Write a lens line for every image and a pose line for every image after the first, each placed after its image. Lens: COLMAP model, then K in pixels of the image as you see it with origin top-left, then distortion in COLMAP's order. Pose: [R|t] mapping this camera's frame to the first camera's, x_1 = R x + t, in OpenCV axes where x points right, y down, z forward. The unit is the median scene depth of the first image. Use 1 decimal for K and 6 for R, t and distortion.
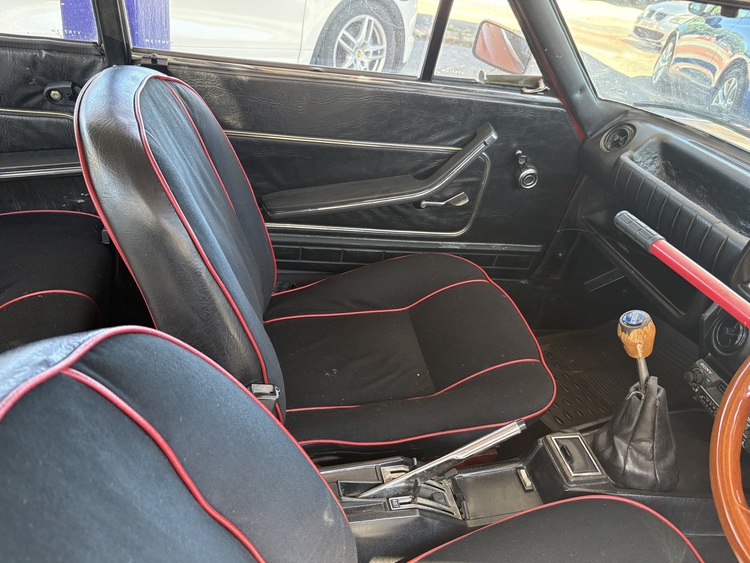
lens RADIAL K [[575.6, 0, 377.6], [0, 575.6, 280.0], [0, 0, 1]] dist [0.053904, -0.064930]
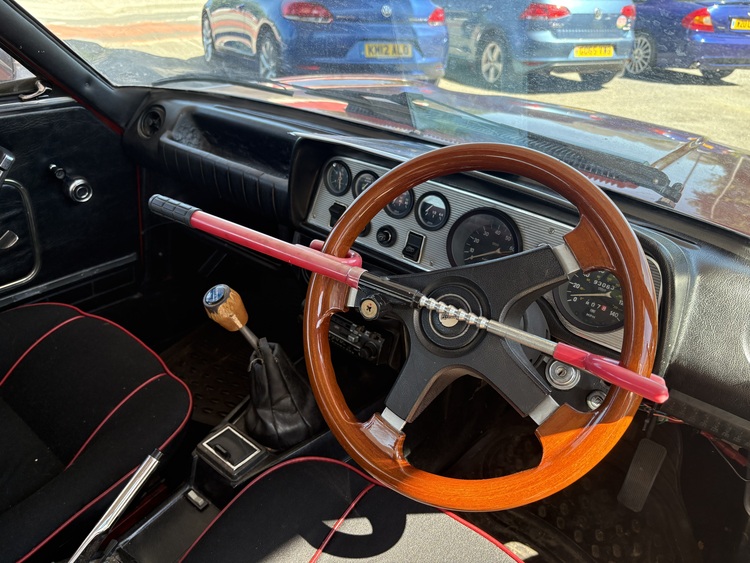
lens RADIAL K [[575.6, 0, 377.6], [0, 575.6, 280.0], [0, 0, 1]] dist [0.053904, -0.064930]
pose [[0.761754, -0.402891, 0.507356, 0.119359], [0.396761, 0.909193, 0.126285, 0.020640], [-0.512164, 0.105101, 0.852433, 0.026975]]
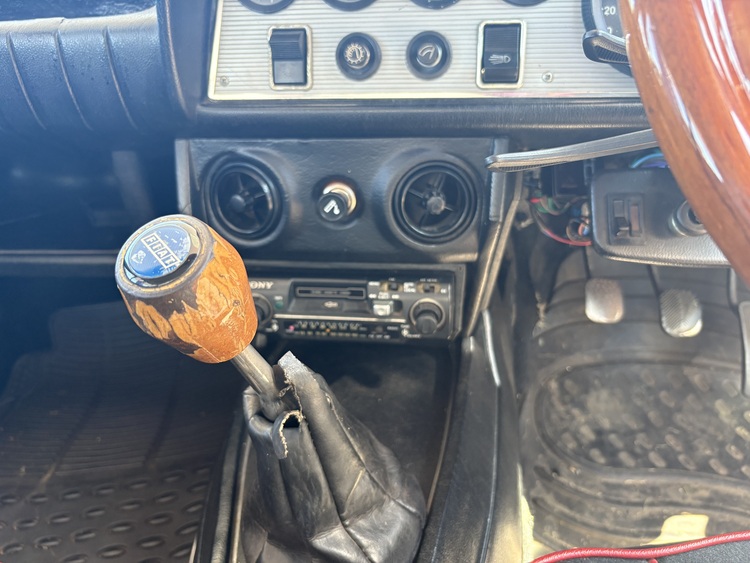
lens RADIAL K [[565.7, 0, 352.9], [0, 565.7, 280.2], [0, 0, 1]] dist [0.002973, -0.034621]
pose [[0.307200, -0.578531, 0.755599, 0.182255], [0.587169, 0.740069, 0.327918, 0.029204], [-0.748906, 0.342928, 0.567044, 0.549772]]
